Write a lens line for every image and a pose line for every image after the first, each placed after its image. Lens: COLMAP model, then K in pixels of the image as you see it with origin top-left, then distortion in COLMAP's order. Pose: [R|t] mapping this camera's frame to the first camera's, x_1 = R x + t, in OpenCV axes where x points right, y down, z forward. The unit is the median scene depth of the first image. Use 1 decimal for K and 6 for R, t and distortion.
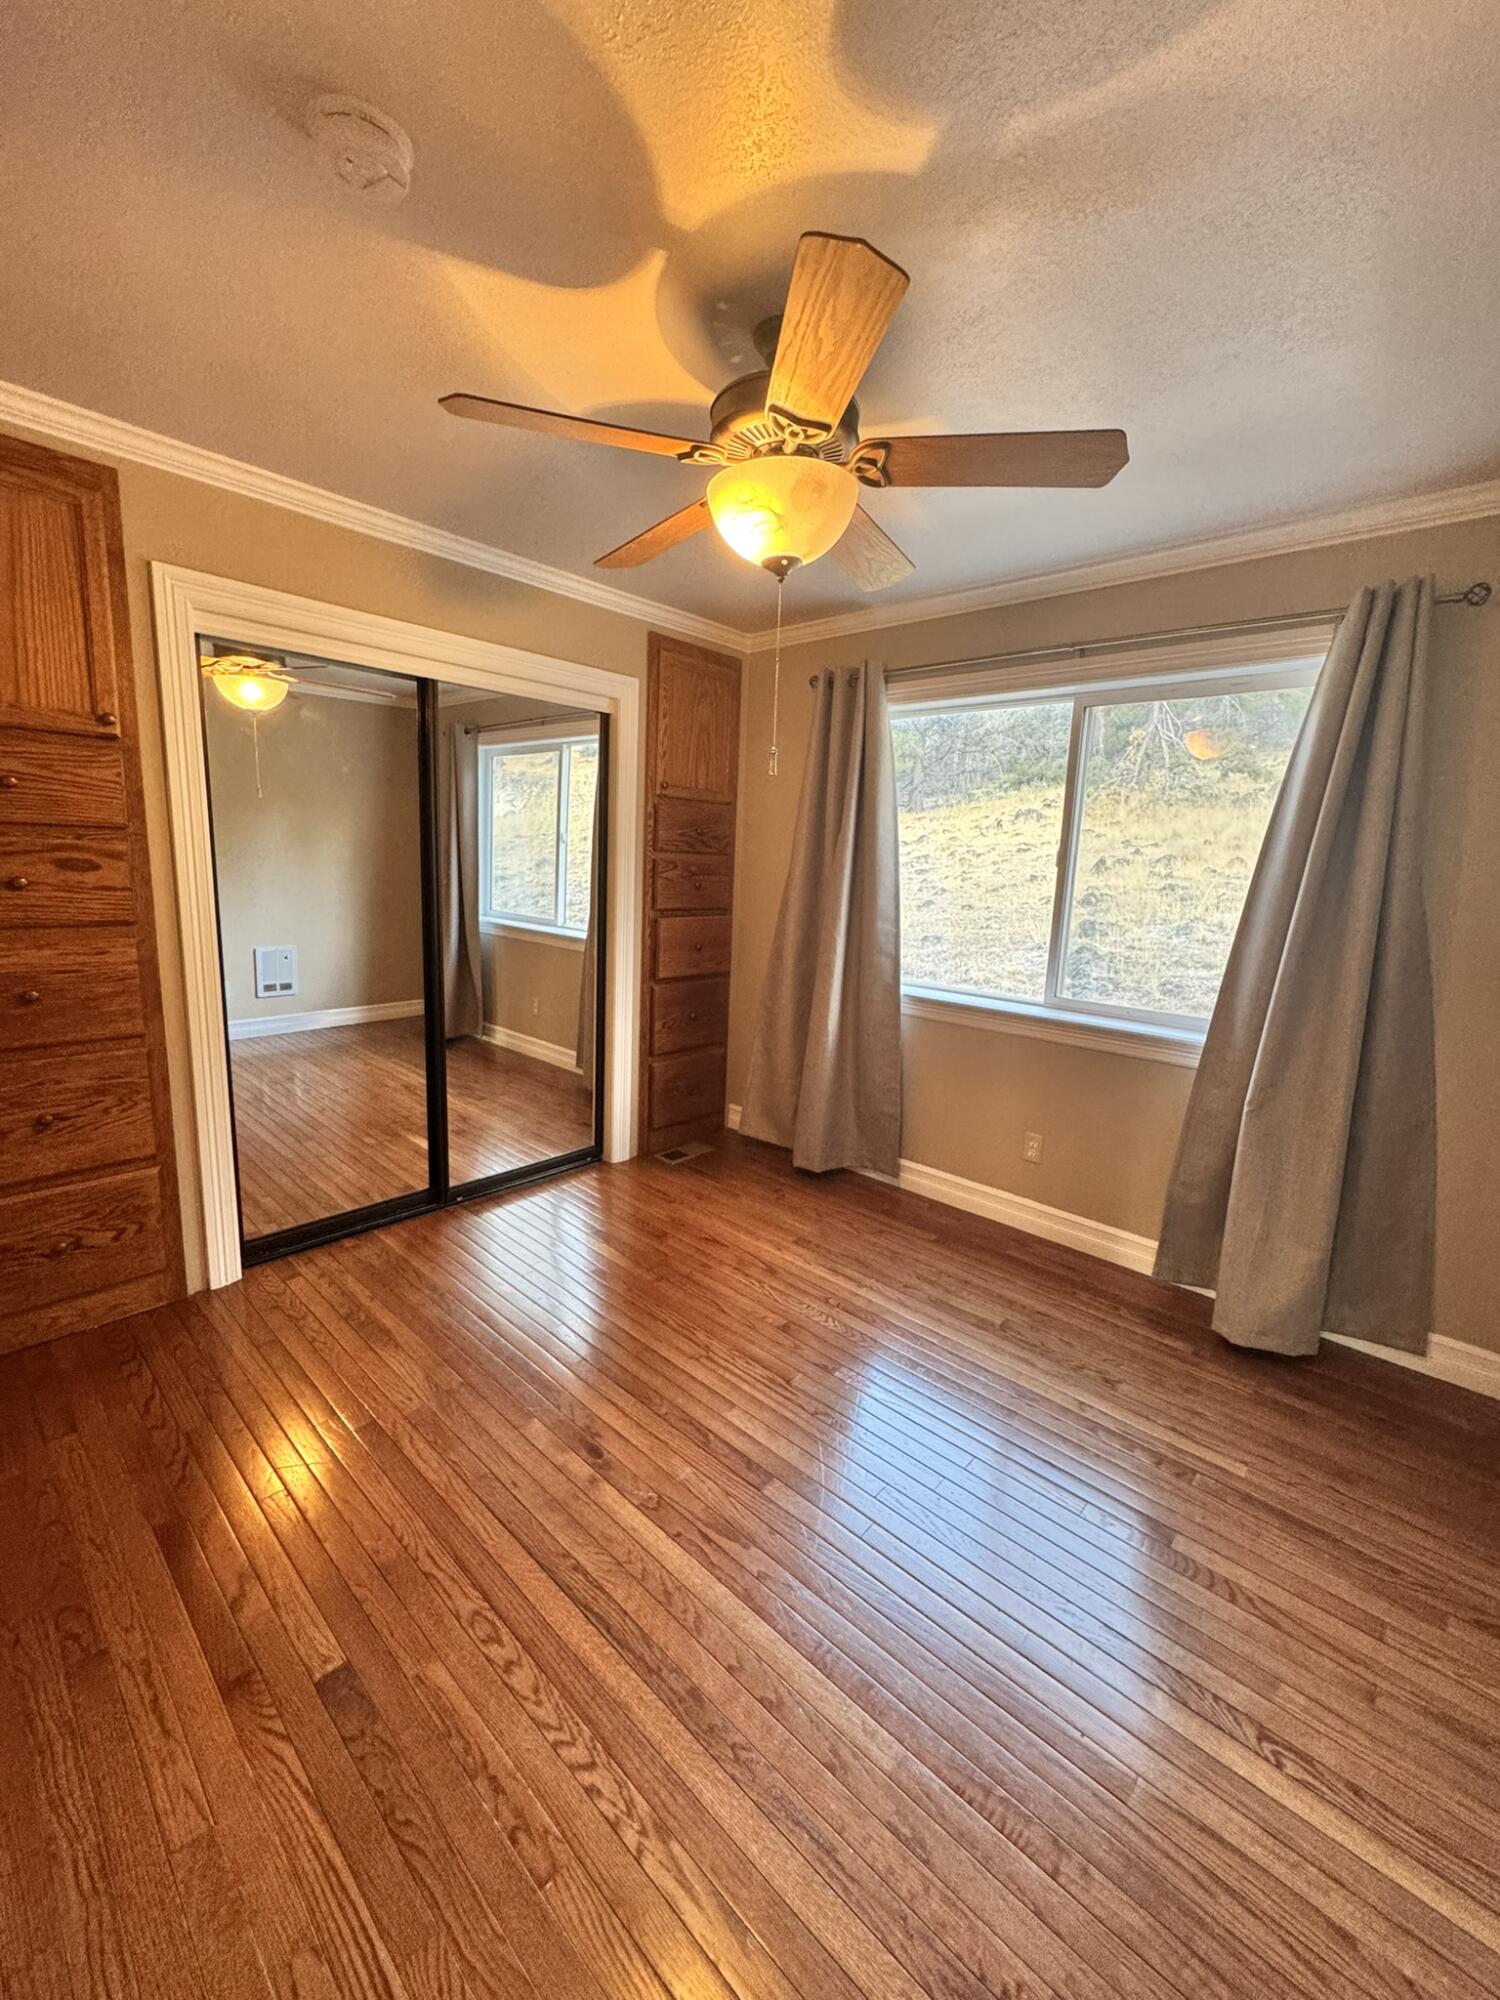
lens RADIAL K [[806.1, 0, 750.4], [0, 806.1, 998.1], [0, 0, 1]] dist [-0.000610, -0.000242]
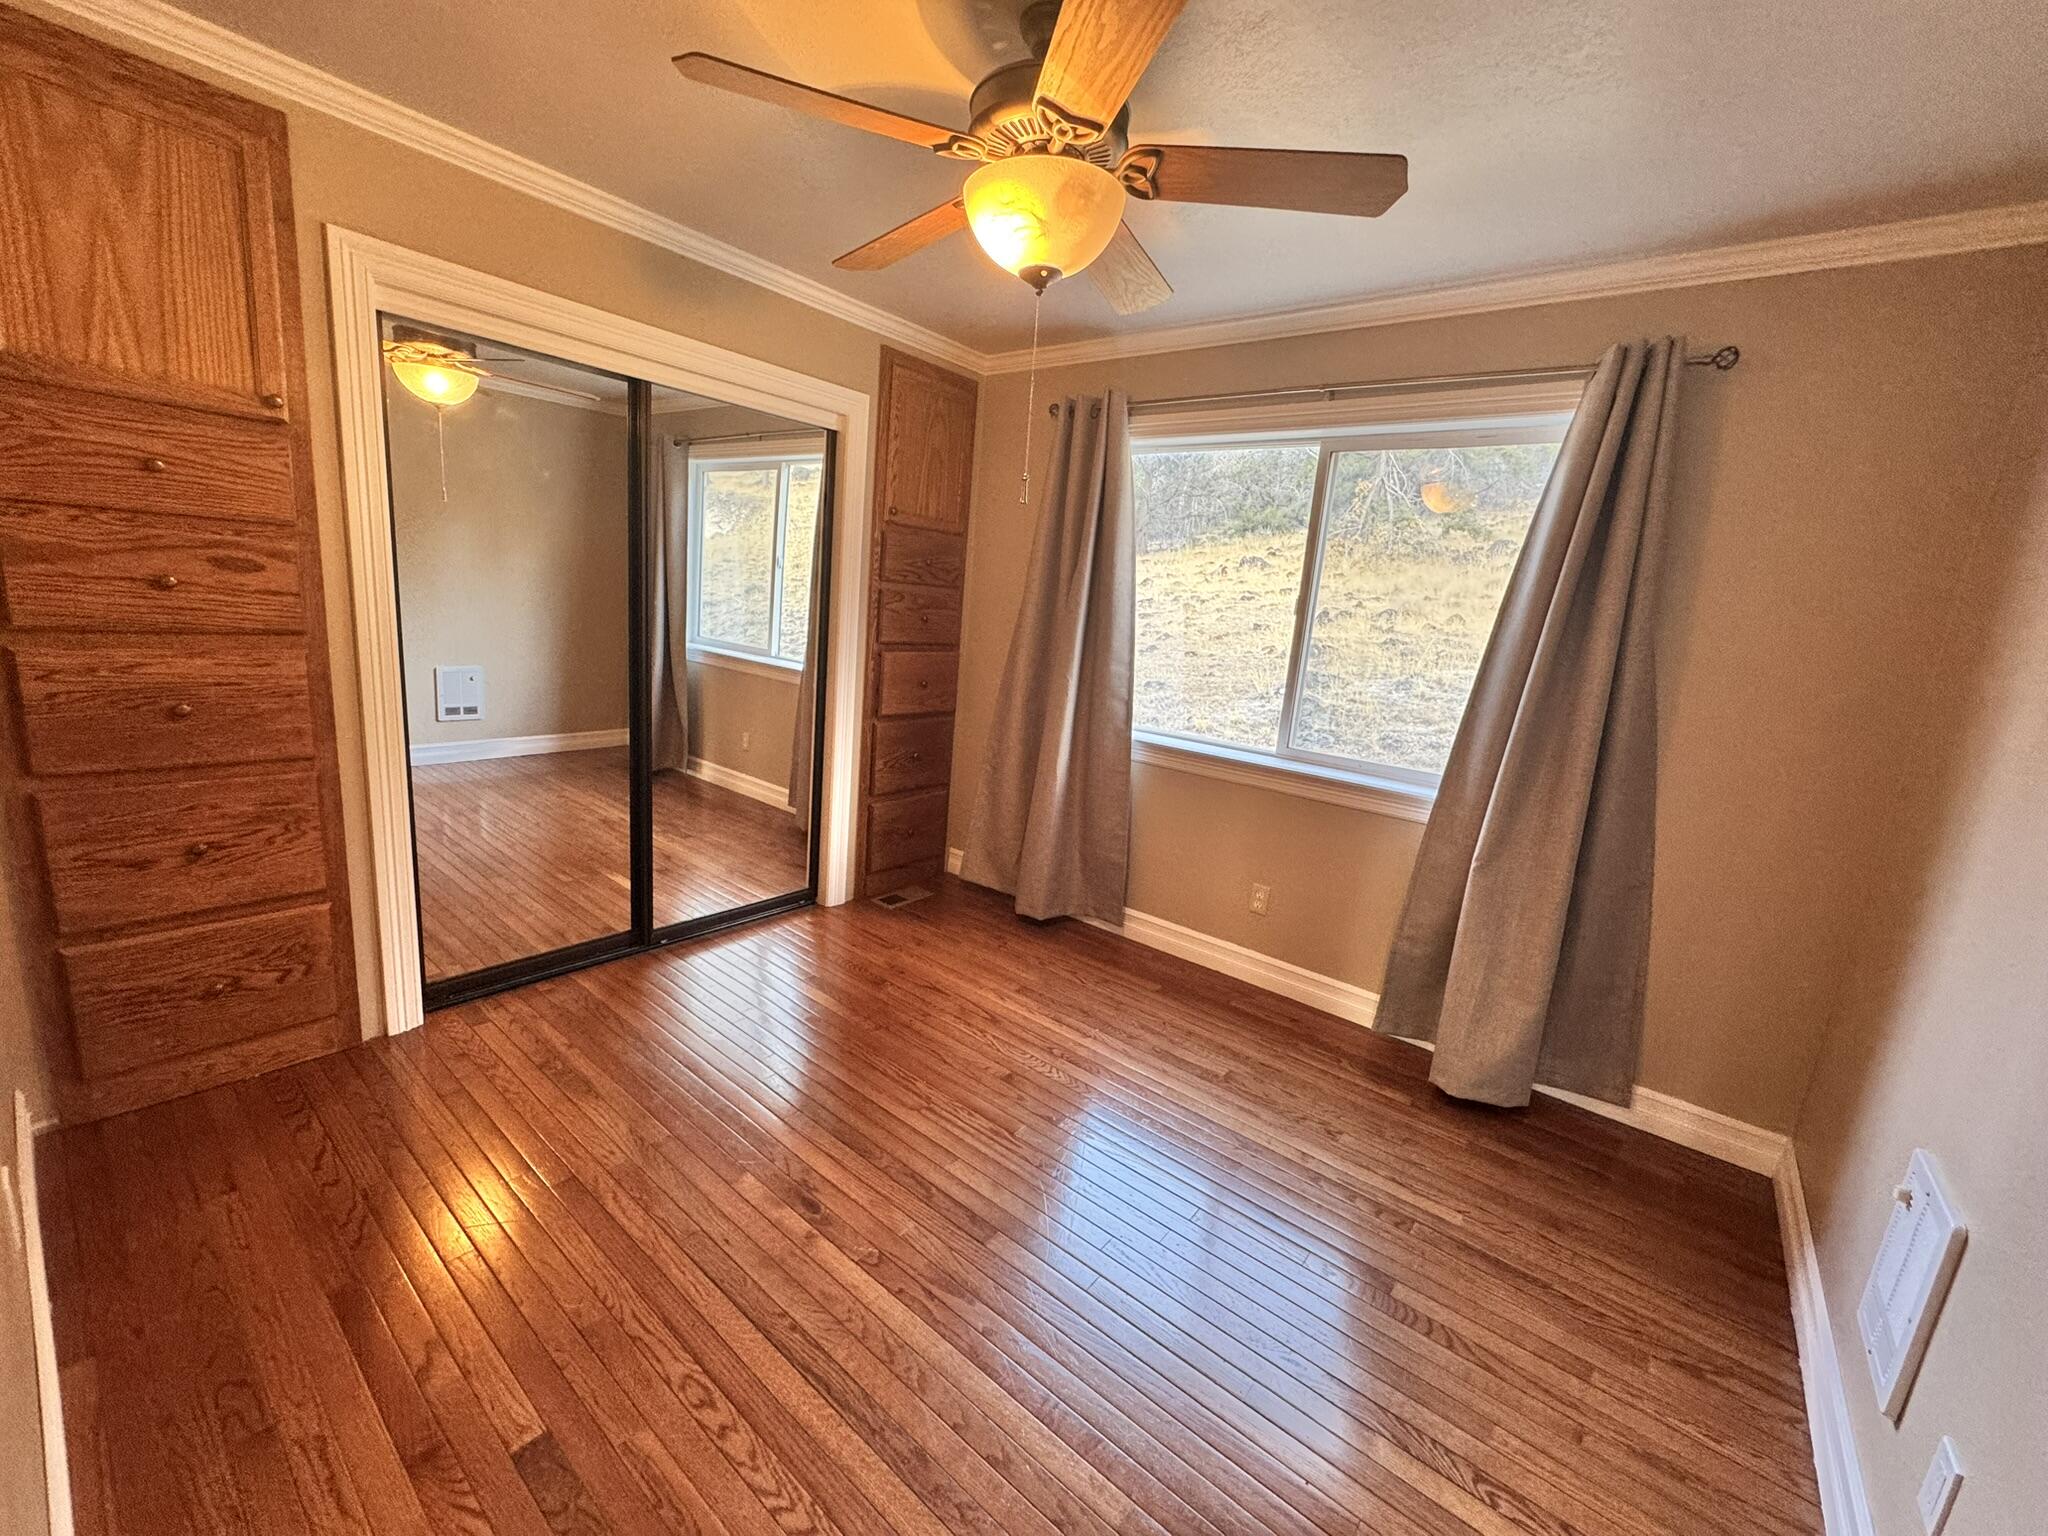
lens RADIAL K [[825.4, 0, 1021.1], [0, 825.4, 768.7], [0, 0, 1]] dist [-0.000610, -0.000242]
pose [[0.997030, 0.029553, 0.071119, -0.026512], [-0.031974, 0.998939, 0.033158, 0.001961], [-0.070063, -0.035333, 0.996917, 0.019783]]
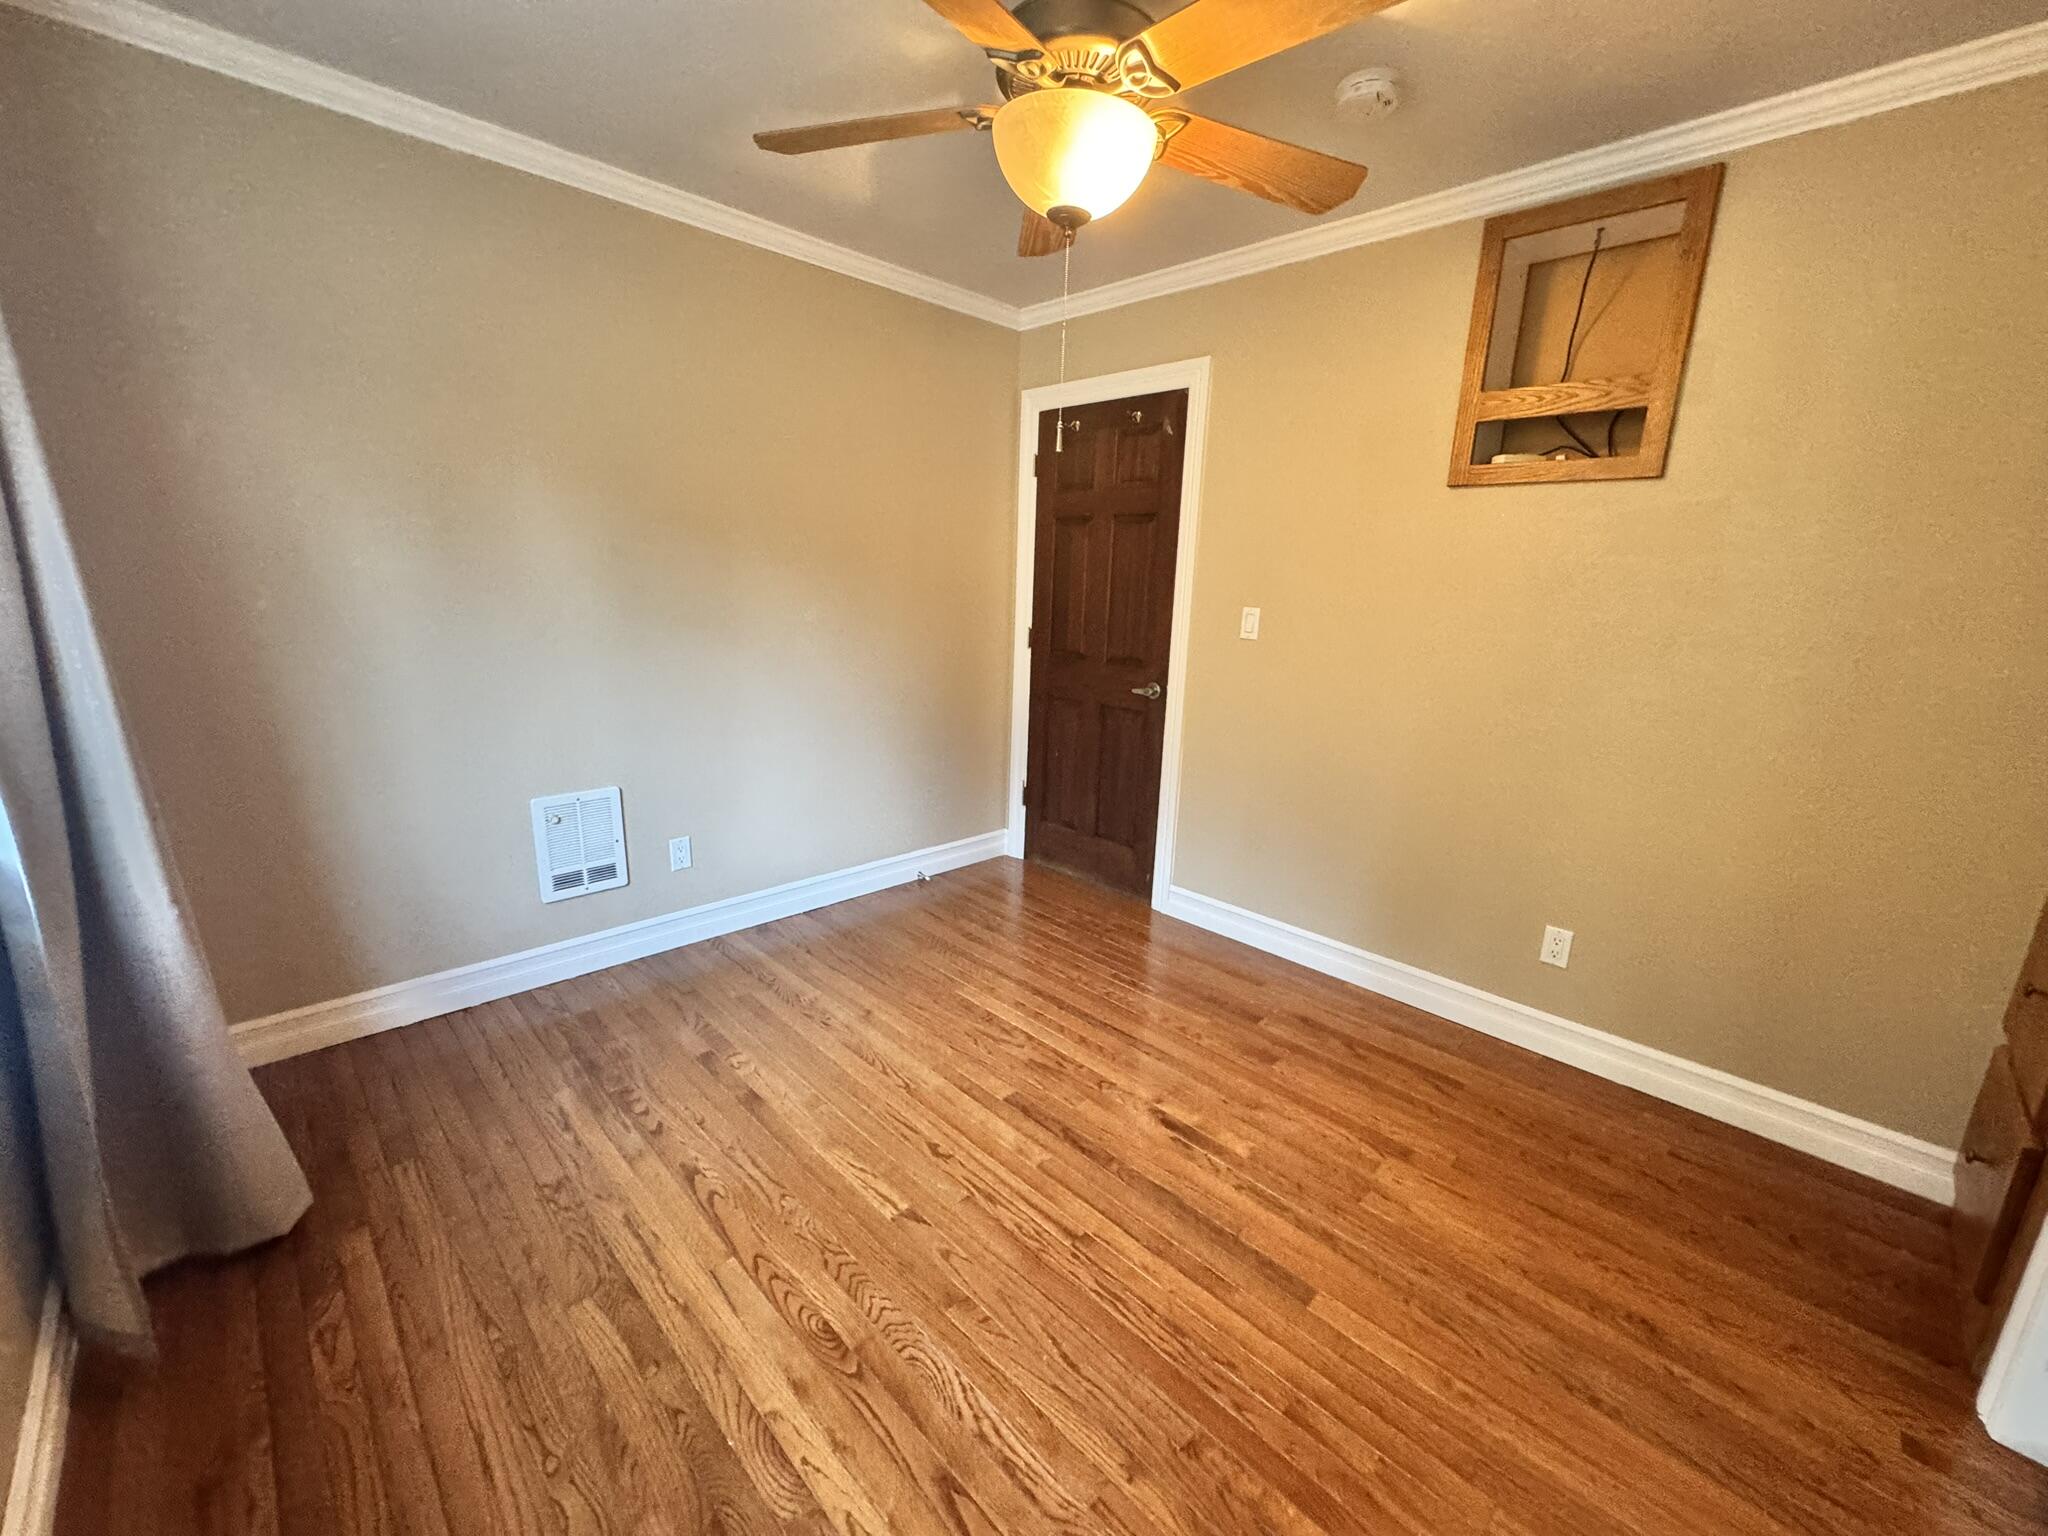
lens RADIAL K [[825.4, 0, 1032.2], [0, 825.4, 770.4], [0, 0, 1]] dist [-0.000610, -0.000242]
pose [[-0.996507, -0.081359, 0.018839, 0.003765], [-0.067138, 0.914630, 0.398678, -0.249504], [-0.049667, 0.396020, -0.916898, 1.593224]]
